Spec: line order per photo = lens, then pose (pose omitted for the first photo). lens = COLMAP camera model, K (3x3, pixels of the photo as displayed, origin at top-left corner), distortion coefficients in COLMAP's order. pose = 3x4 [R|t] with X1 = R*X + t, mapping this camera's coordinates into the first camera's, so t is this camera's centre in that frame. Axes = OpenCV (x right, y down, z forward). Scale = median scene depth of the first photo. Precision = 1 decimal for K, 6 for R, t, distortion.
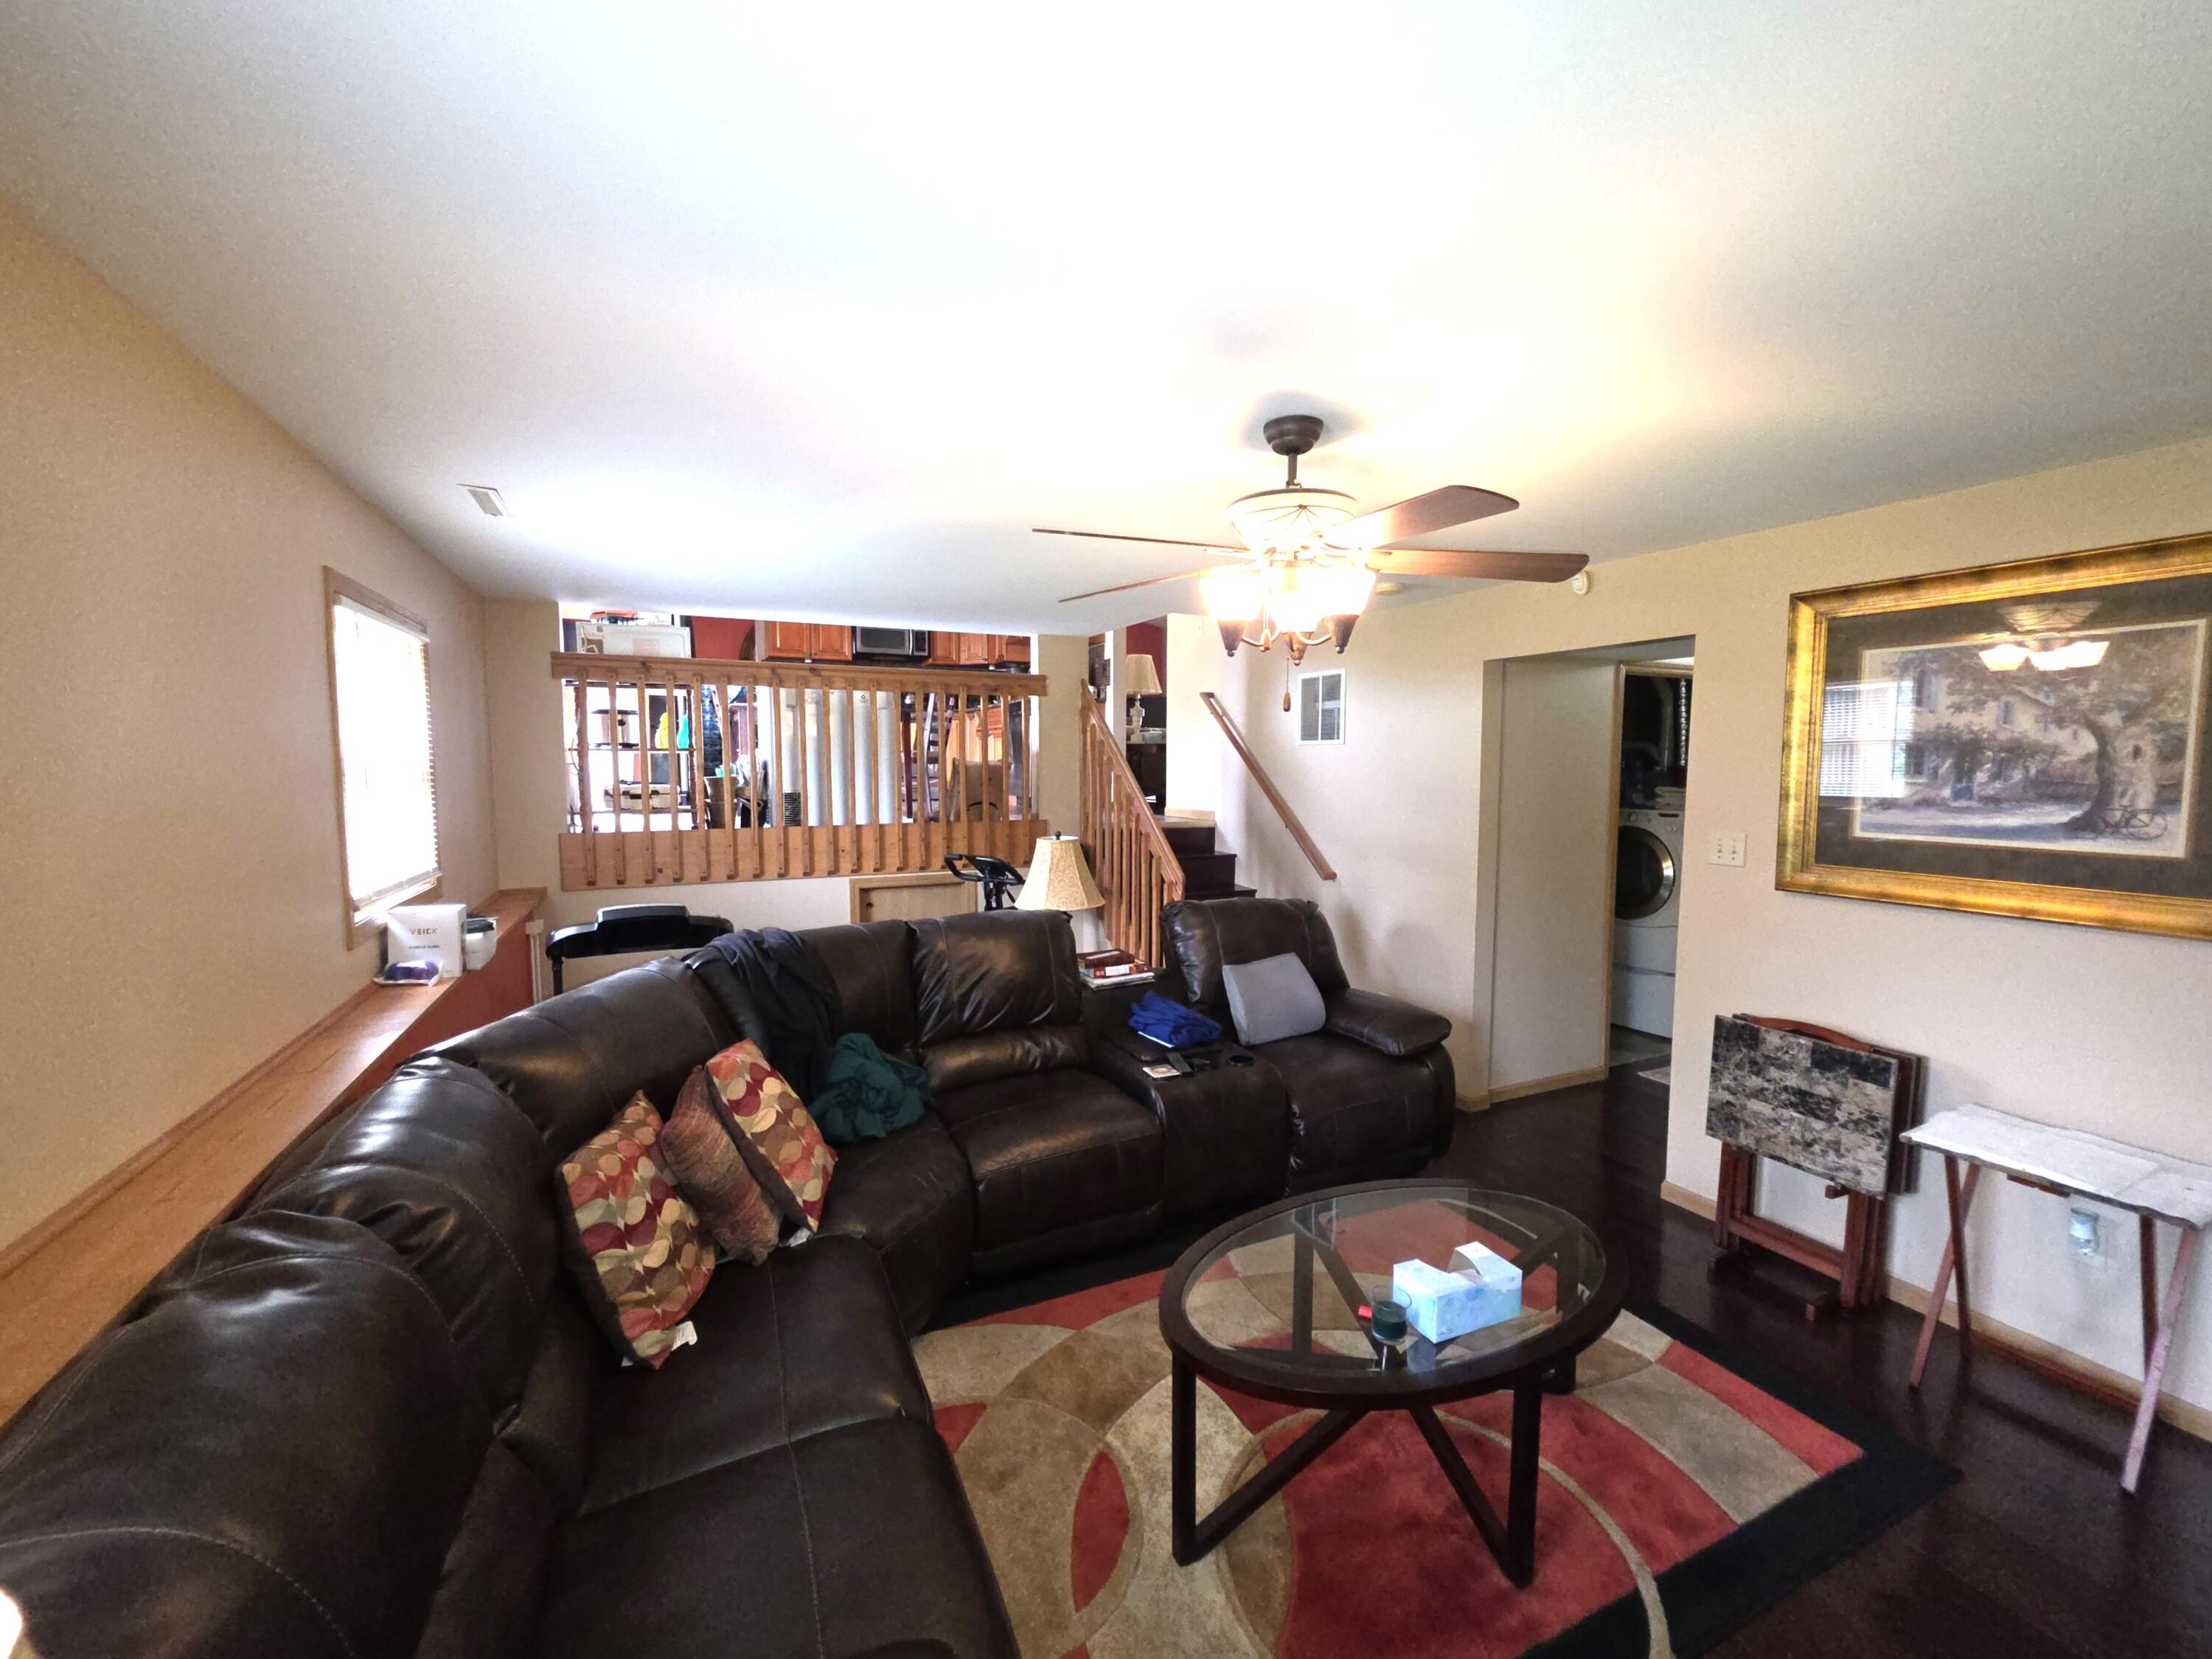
lens RADIAL K [[896.7, 0, 1096.6], [0, 896.7, 831.0], [0, 0, 1]] dist [-0.004858, 0.001996]
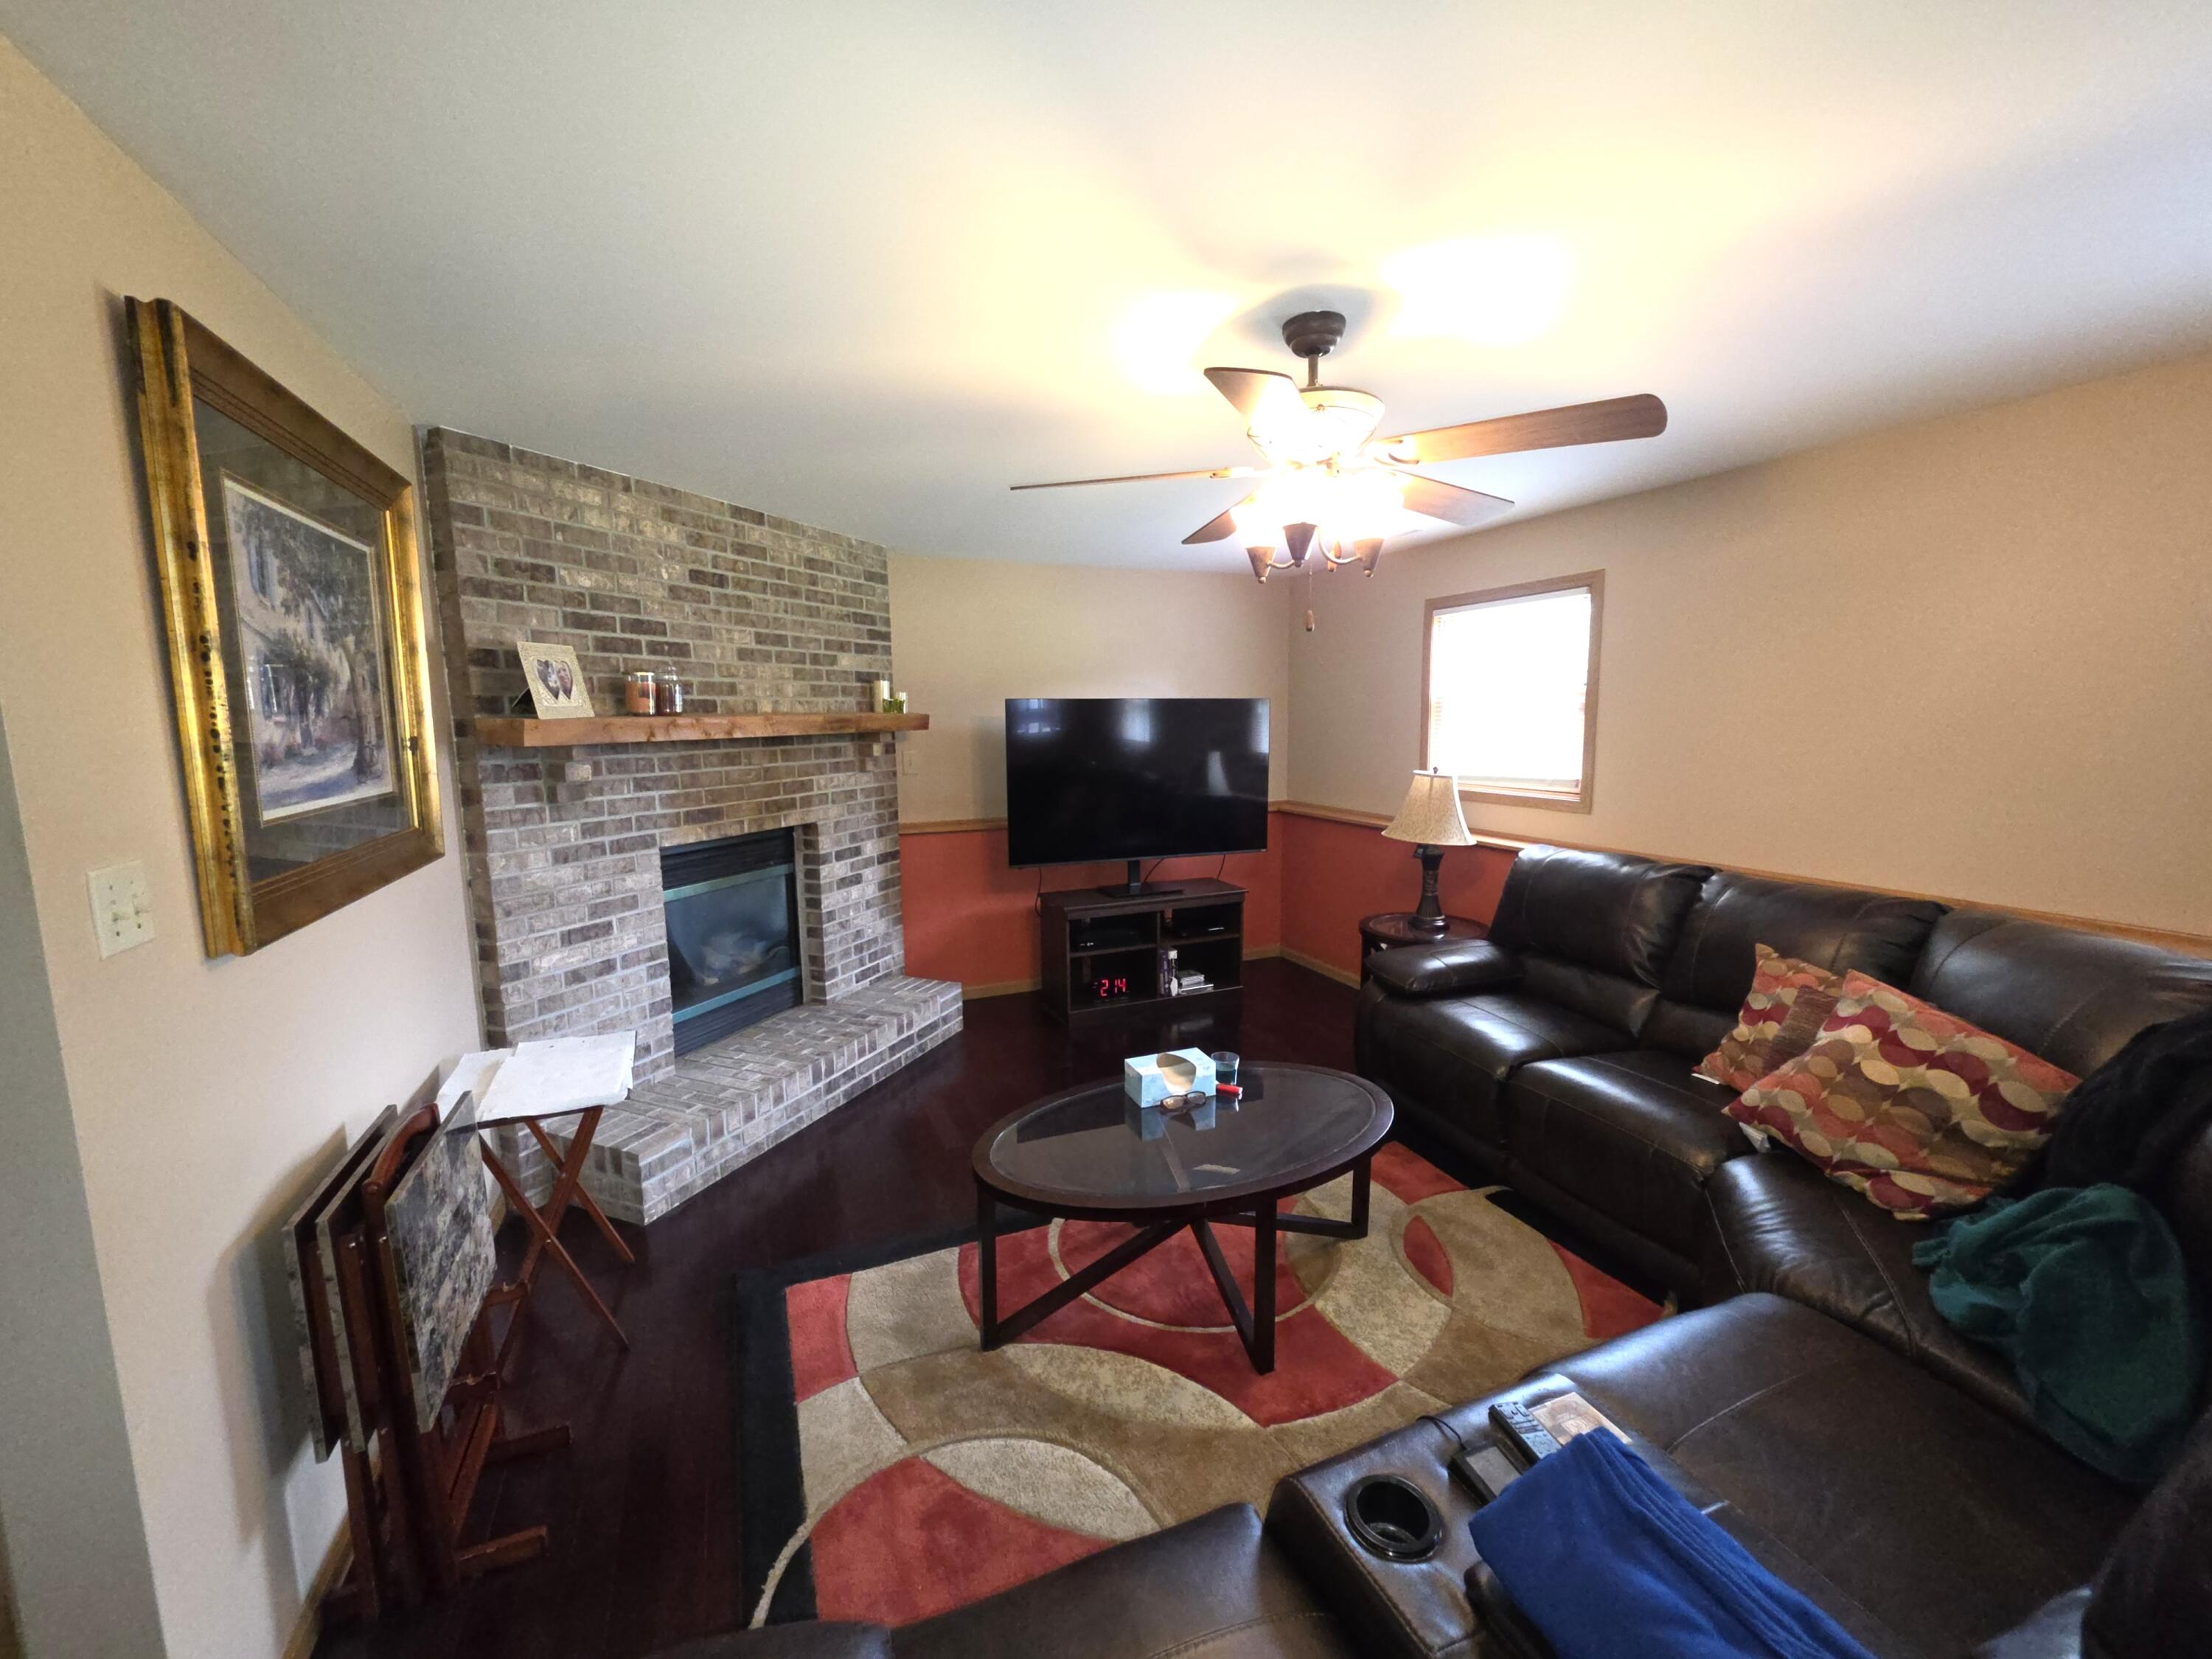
lens RADIAL K [[896.7, 0, 1091.8], [0, 896.7, 833.5], [0, 0, 1]] dist [-0.004858, 0.001996]
pose [[-0.999131, 0.003437, 0.041529, 0.287622], [0.012105, 0.977558, 0.210318, -0.089784], [-0.039874, 0.210638, -0.976751, 1.408676]]
